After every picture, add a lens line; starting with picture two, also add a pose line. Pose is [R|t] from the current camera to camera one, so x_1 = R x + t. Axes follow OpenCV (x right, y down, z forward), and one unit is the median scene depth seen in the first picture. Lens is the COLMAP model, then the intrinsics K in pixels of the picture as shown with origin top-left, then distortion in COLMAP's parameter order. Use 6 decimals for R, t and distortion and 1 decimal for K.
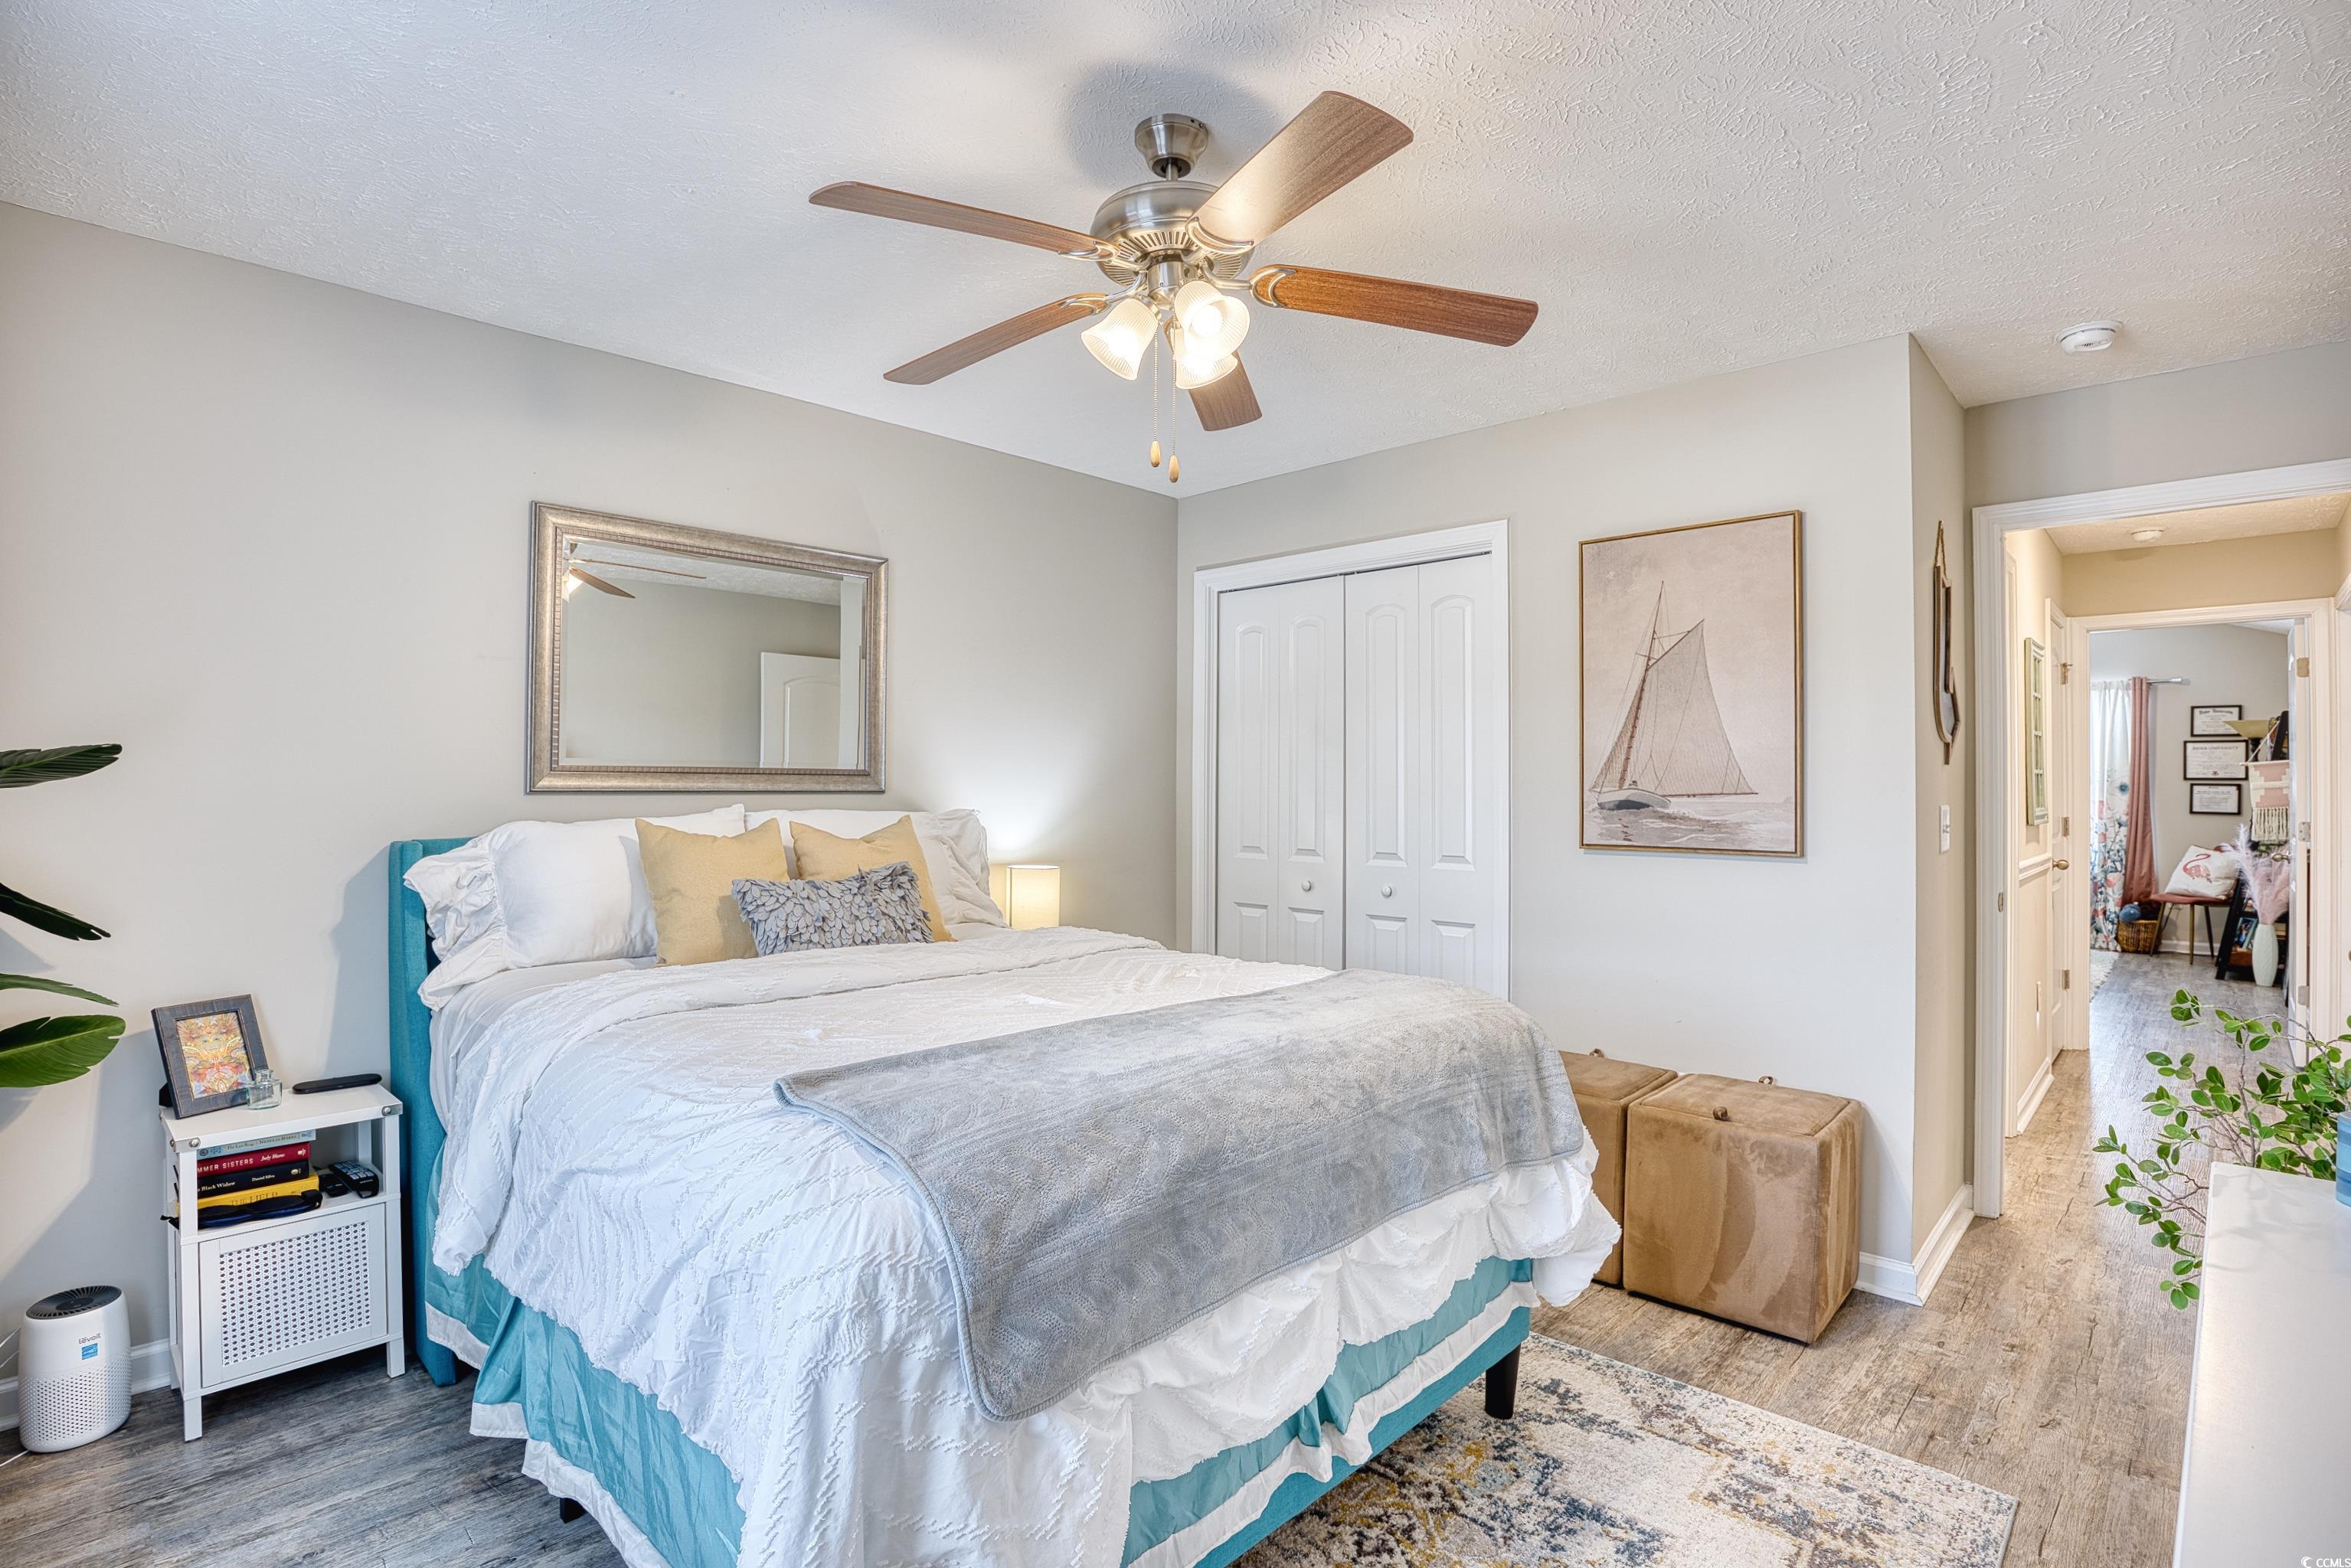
lens RADIAL K [[1140.2, 0, 1167.6], [0, 1140.2, 782.1], [0, 0, 1]] dist [-0.041986, 0.003422]
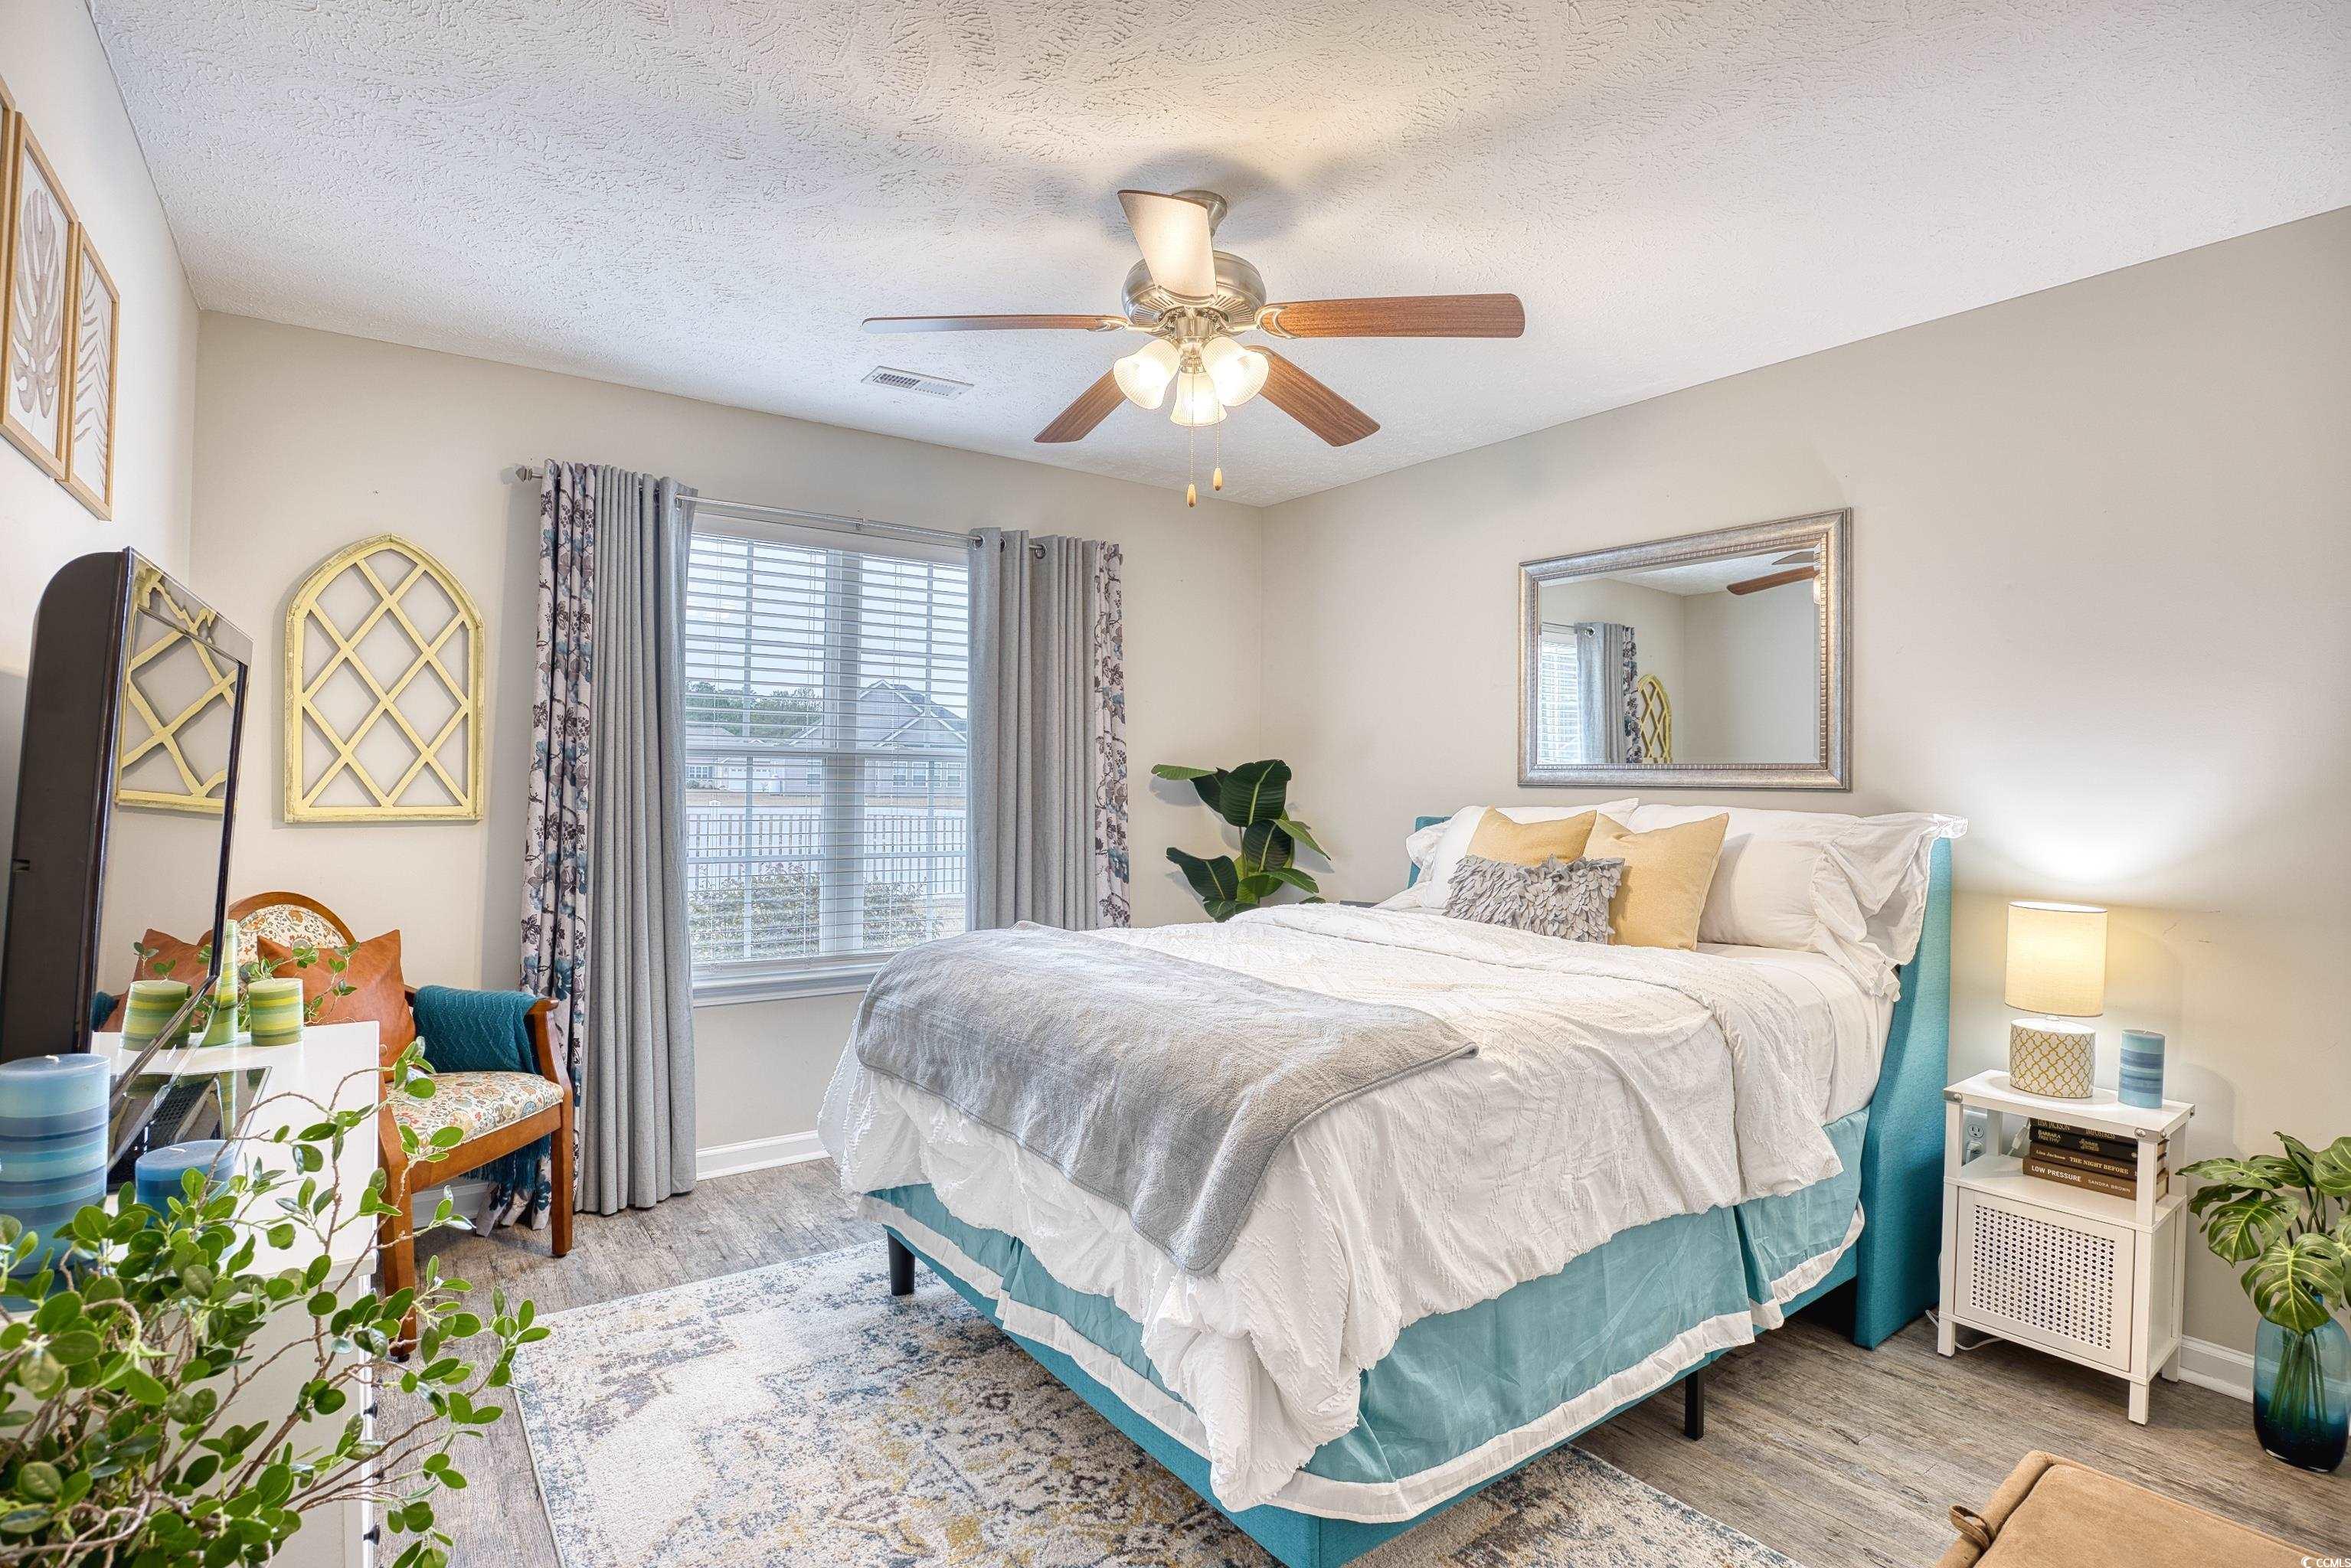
lens RADIAL K [[1140.2, 0, 1179.4], [0, 1140.2, 778.5], [0, 0, 1]] dist [-0.041986, 0.003422]
pose [[-0.183646, -0.004792, -0.982981, 0.506530], [-0.001573, 0.999988, -0.004581, 0.005753], [0.982991, 0.000705, -0.183651, 0.531870]]
